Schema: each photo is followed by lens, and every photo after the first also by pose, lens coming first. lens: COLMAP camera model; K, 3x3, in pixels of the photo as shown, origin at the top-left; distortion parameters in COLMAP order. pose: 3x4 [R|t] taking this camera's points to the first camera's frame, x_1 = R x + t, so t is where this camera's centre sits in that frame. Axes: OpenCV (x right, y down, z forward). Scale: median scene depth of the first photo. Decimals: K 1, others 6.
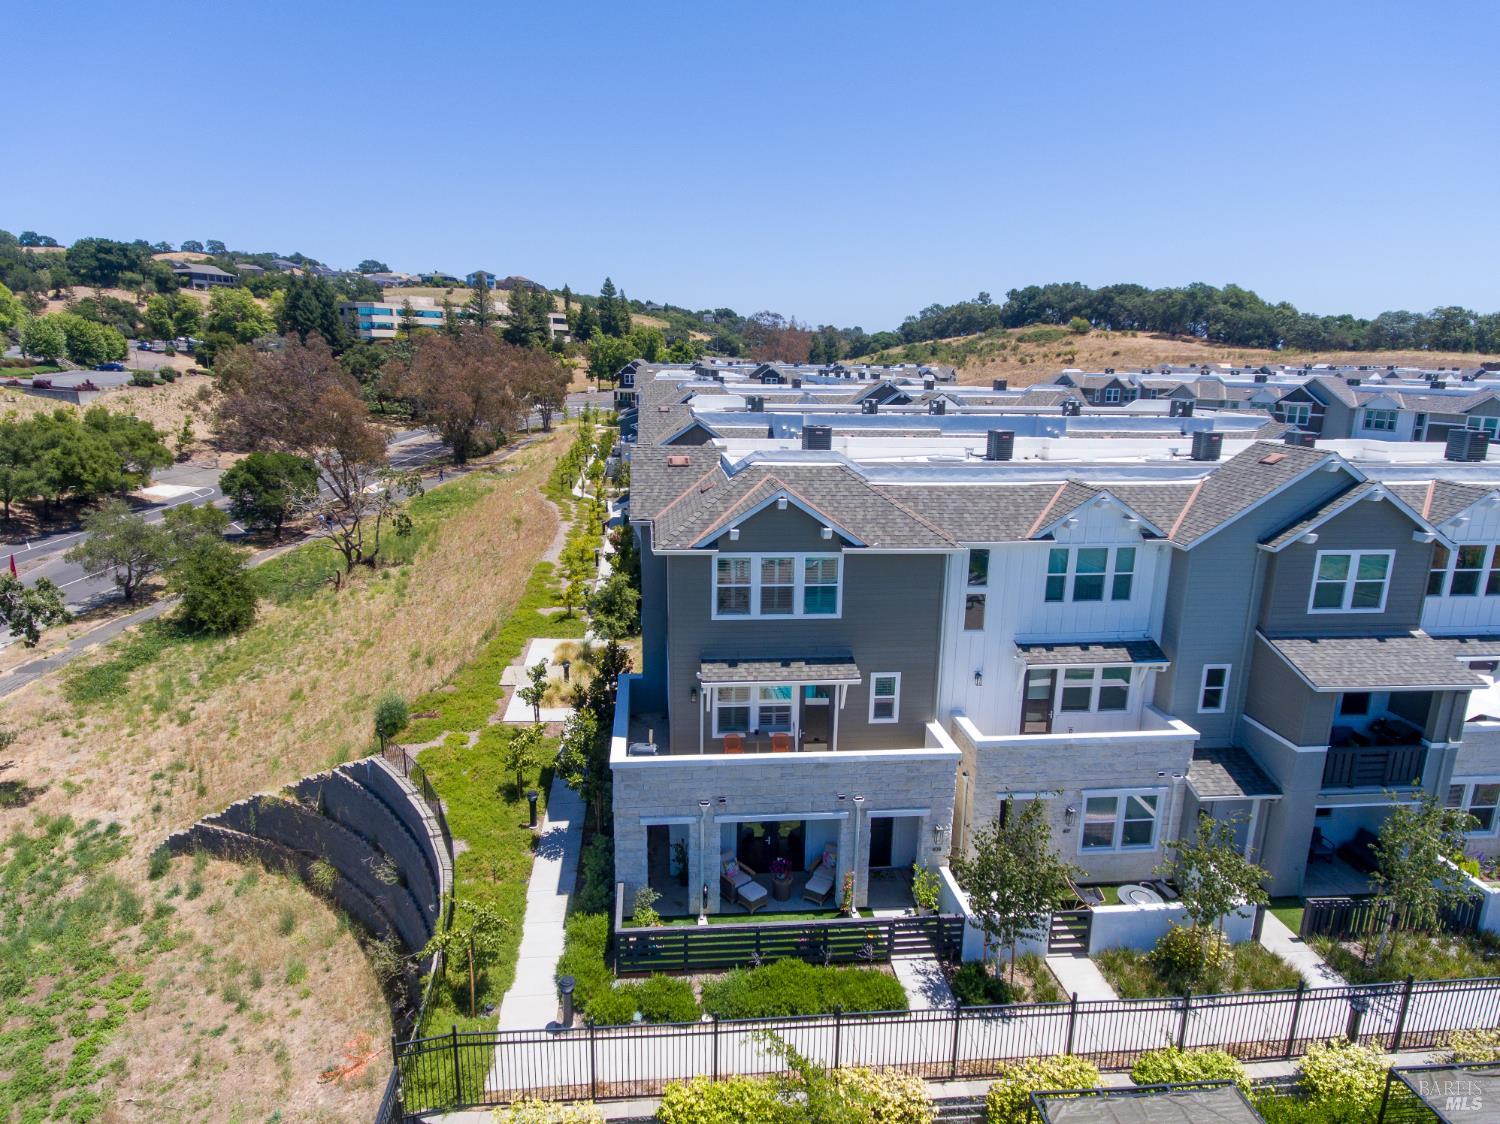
lens RADIAL K [[880.4, 0, 732.9], [0, 880.4, 567.7], [0, 0, 1]] dist [-0.008331, 0.005756]
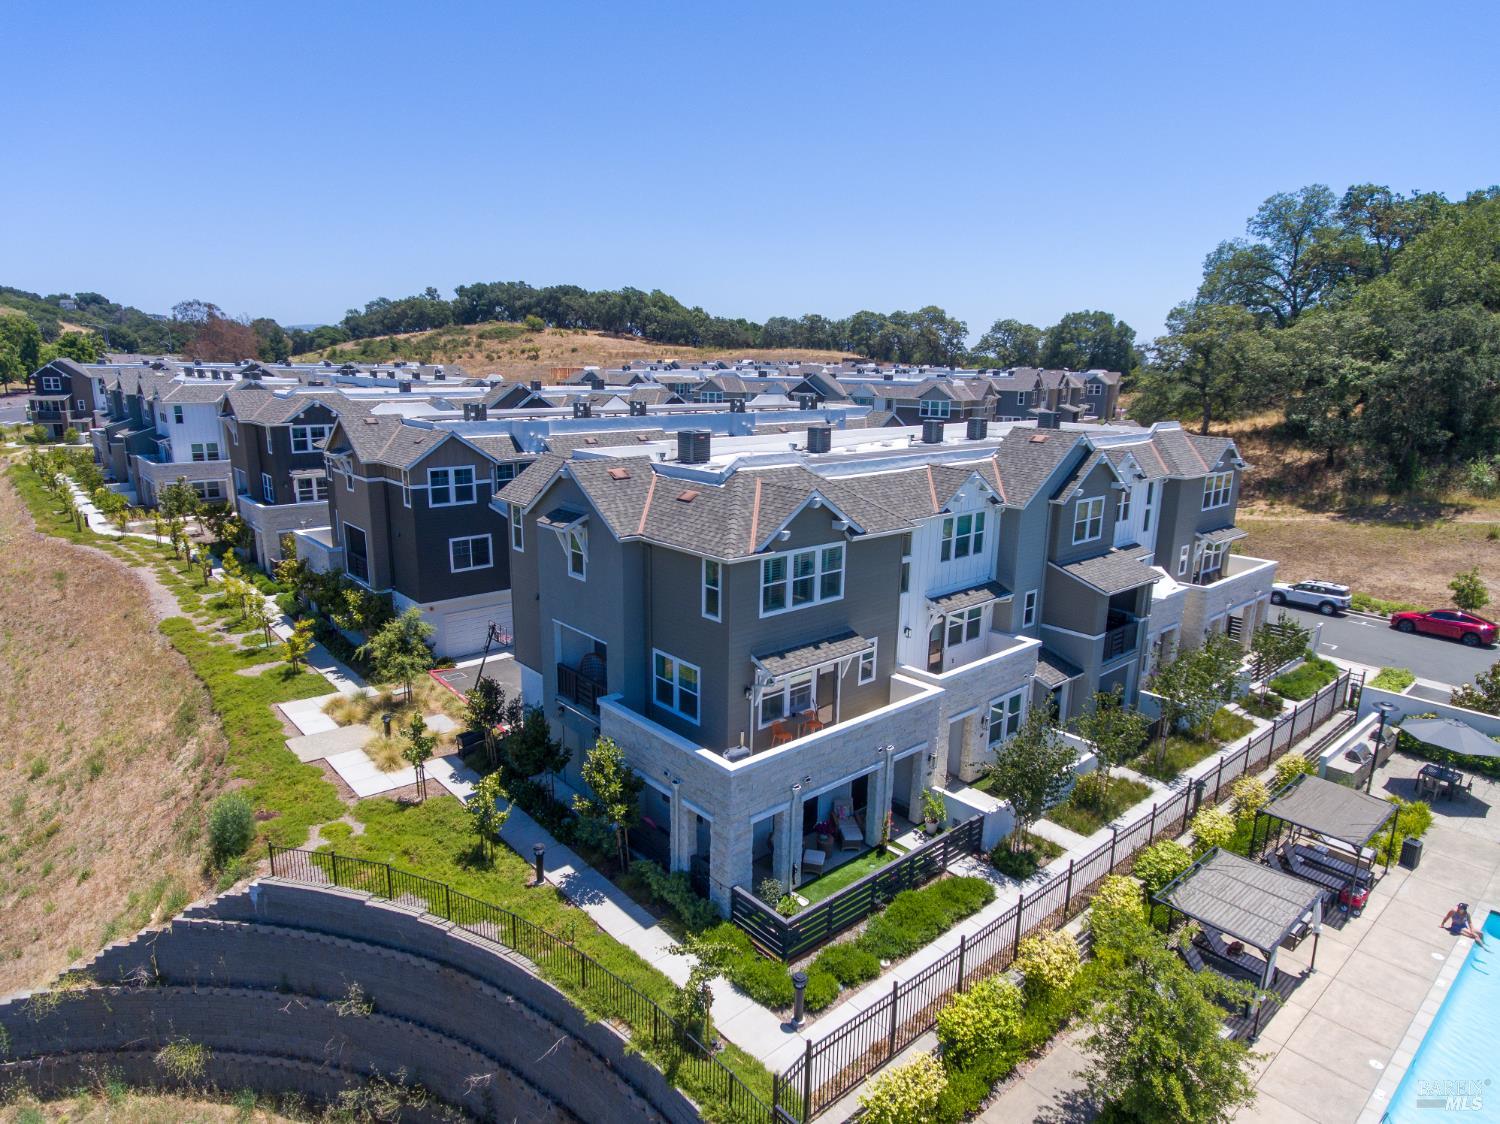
lens RADIAL K [[881.5, 0, 732.8], [0, 881.5, 566.3], [0, 0, 1]] dist [-0.006022, 0.001726]
pose [[0.813283, -0.135923, 0.565770, -0.428288], [0.133869, 0.989959, 0.045397, -0.037204], [-0.566260, 0.038819, 0.823312, 0.093984]]
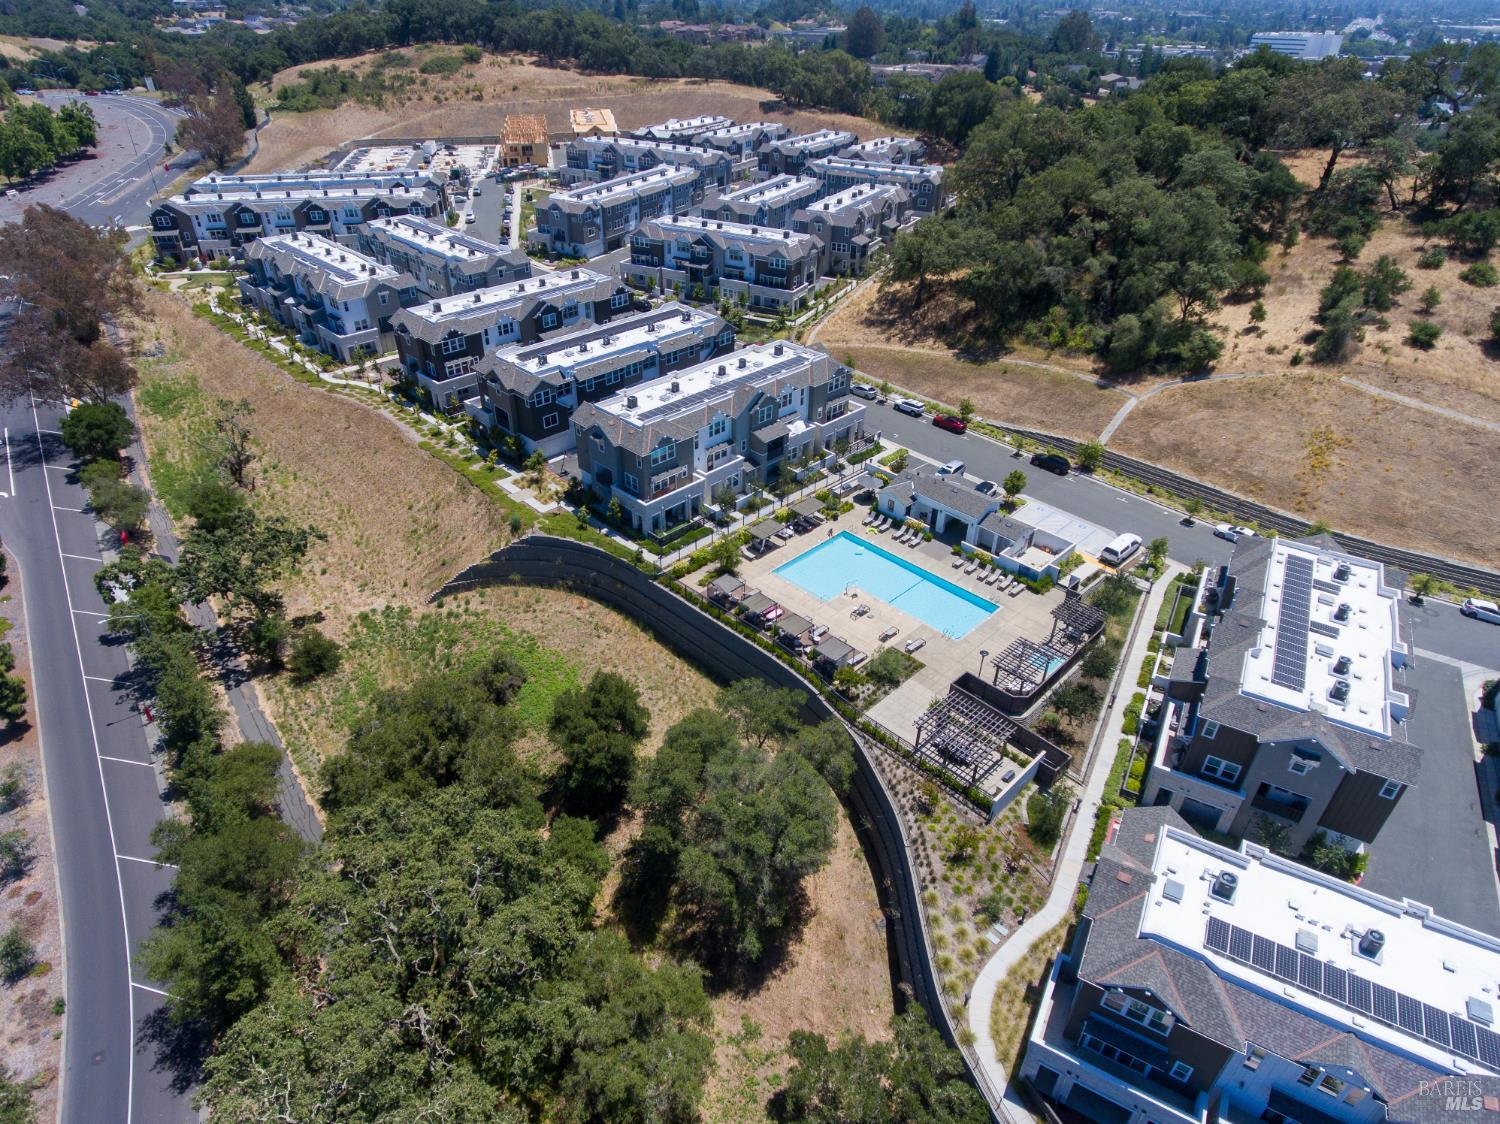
lens RADIAL K [[883.7, 0, 731.4], [0, 883.7, 567.3], [0, 0, 1]] dist [-0.003506, 0.000539]
pose [[0.778566, -0.359804, 0.514175, -1.376073], [0.153500, 0.903617, 0.399893, -0.755989], [-0.608500, -0.232417, 0.758755, -1.690460]]
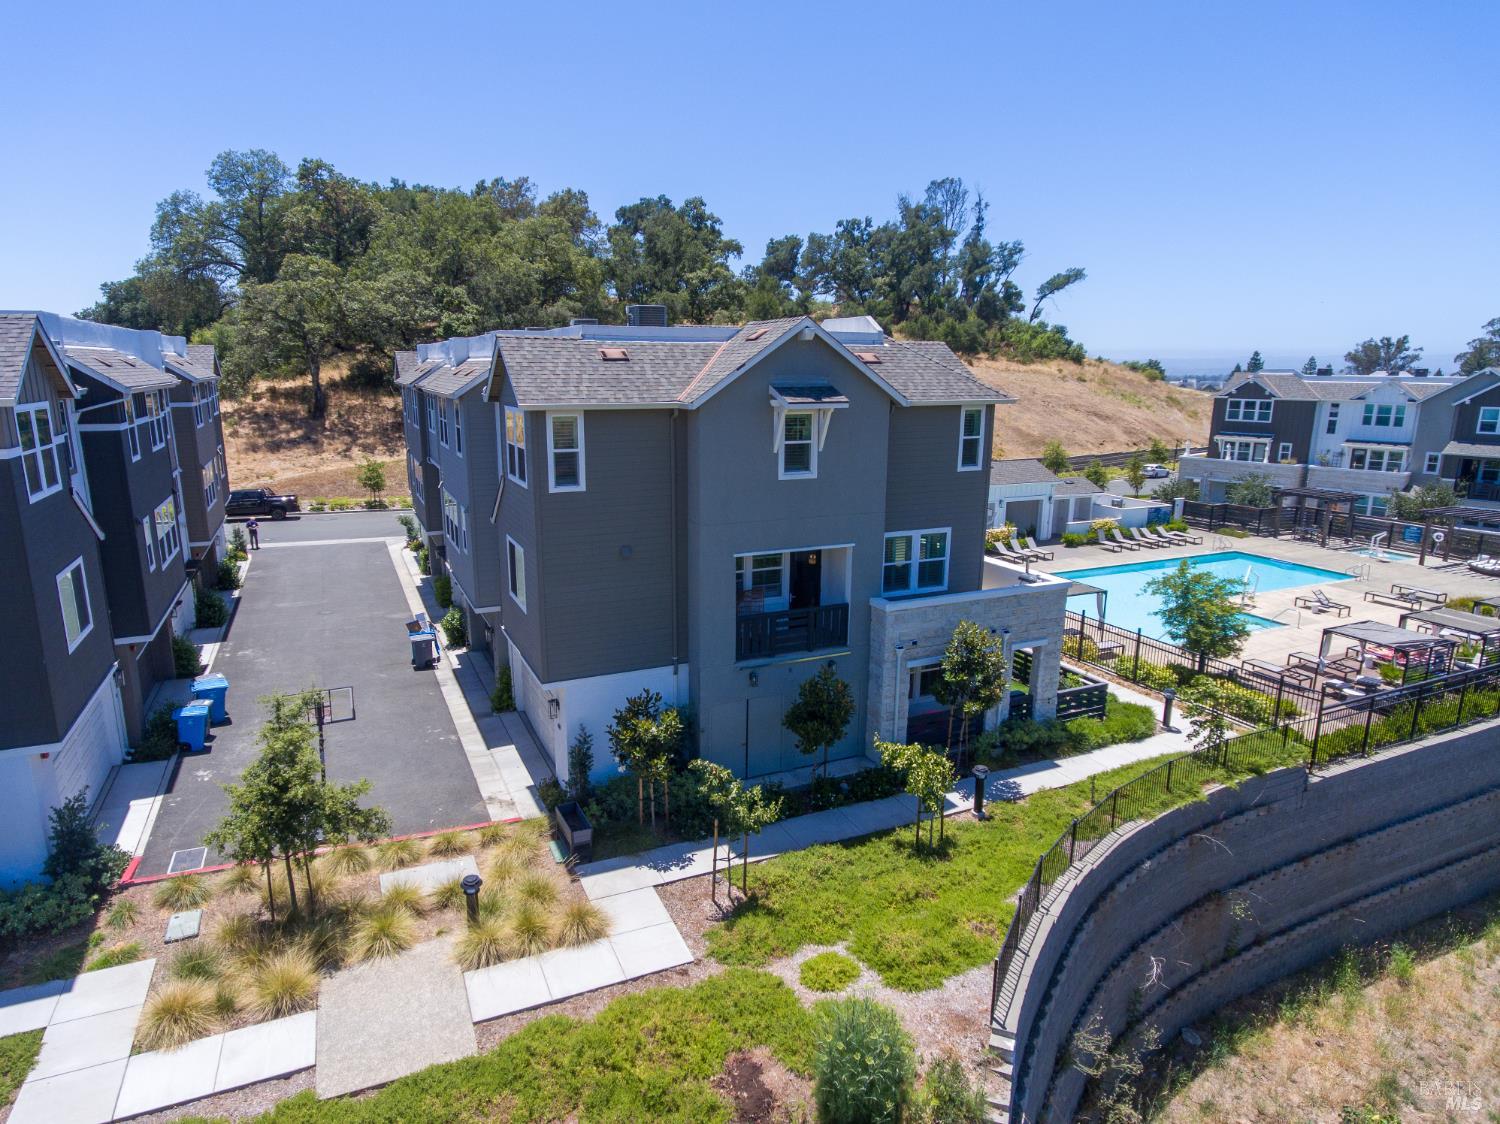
lens RADIAL K [[881.5, 0, 732.8], [0, 881.5, 566.3], [0, 0, 1]] dist [-0.006022, 0.001726]
pose [[-0.329528, -0.224936, 0.916960, -0.648387], [0.211580, 0.928912, 0.303903, -0.147743], [-0.920133, 0.294155, -0.258510, 1.062199]]
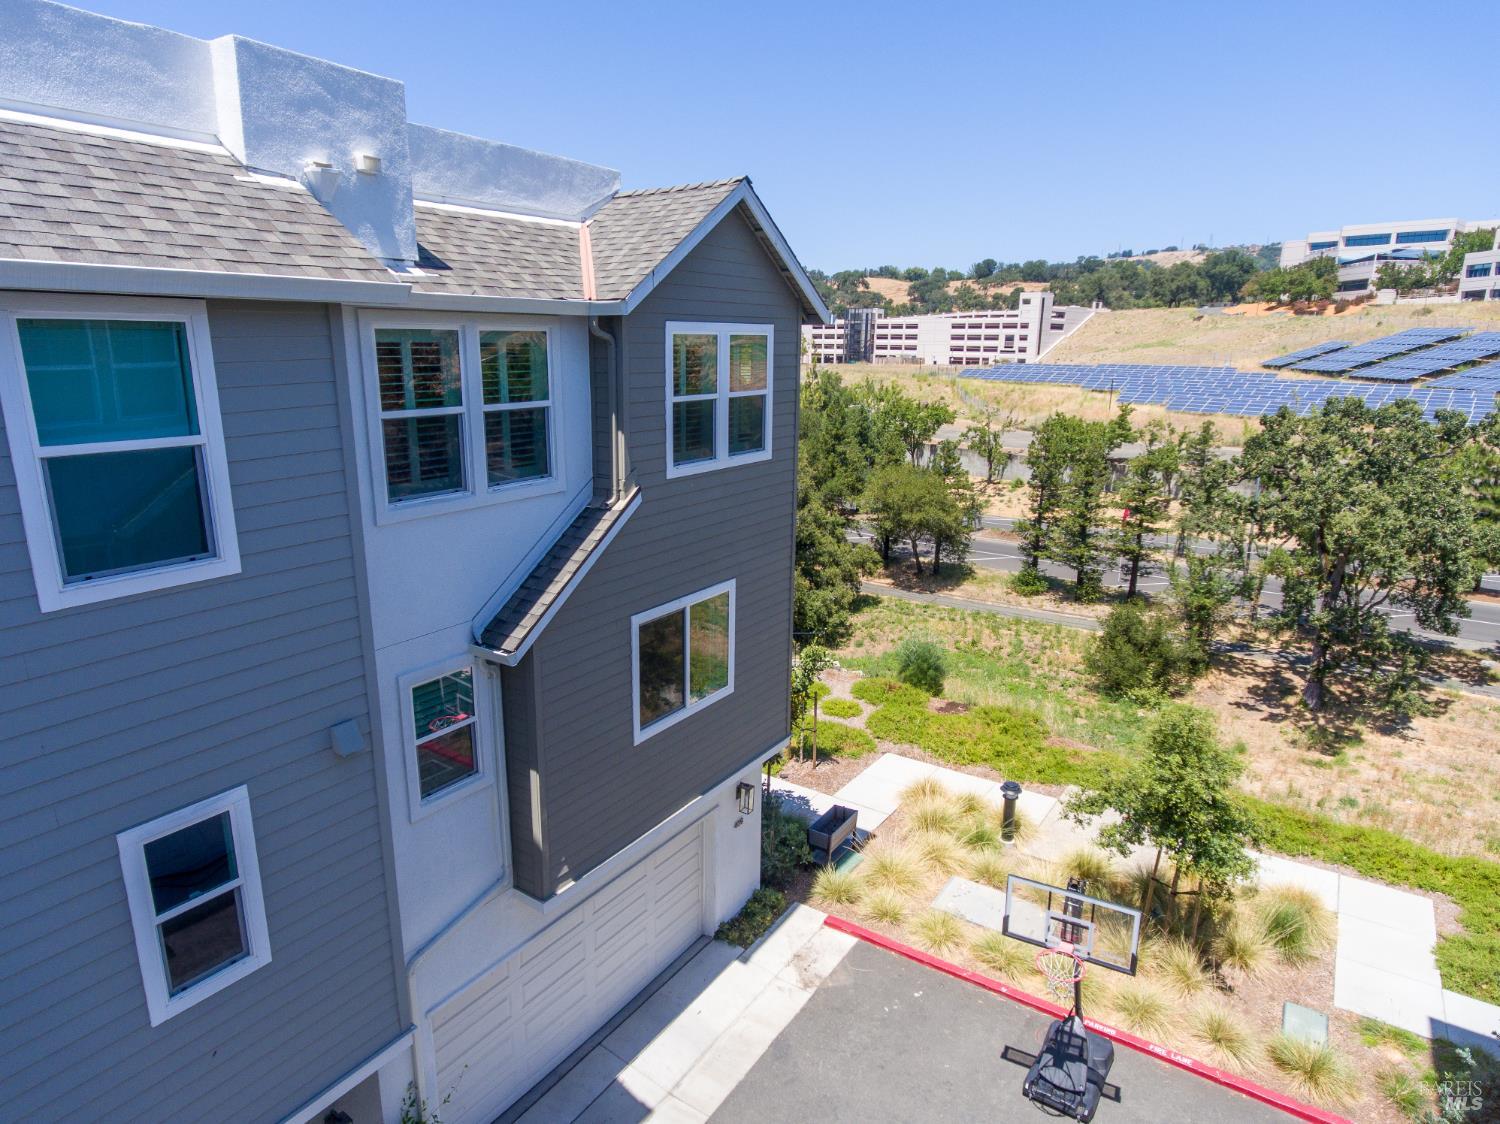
lens RADIAL K [[886.3, 0, 738.6], [0, 886.3, 566.0], [0, 0, 1]] dist [-0.004791, 0.000961]
pose [[-0.638984, 0.169809, -0.750243, 0.218249], [-0.197865, 0.906226, 0.373637, -0.138968], [0.743336, 0.387195, -0.545464, 1.222982]]
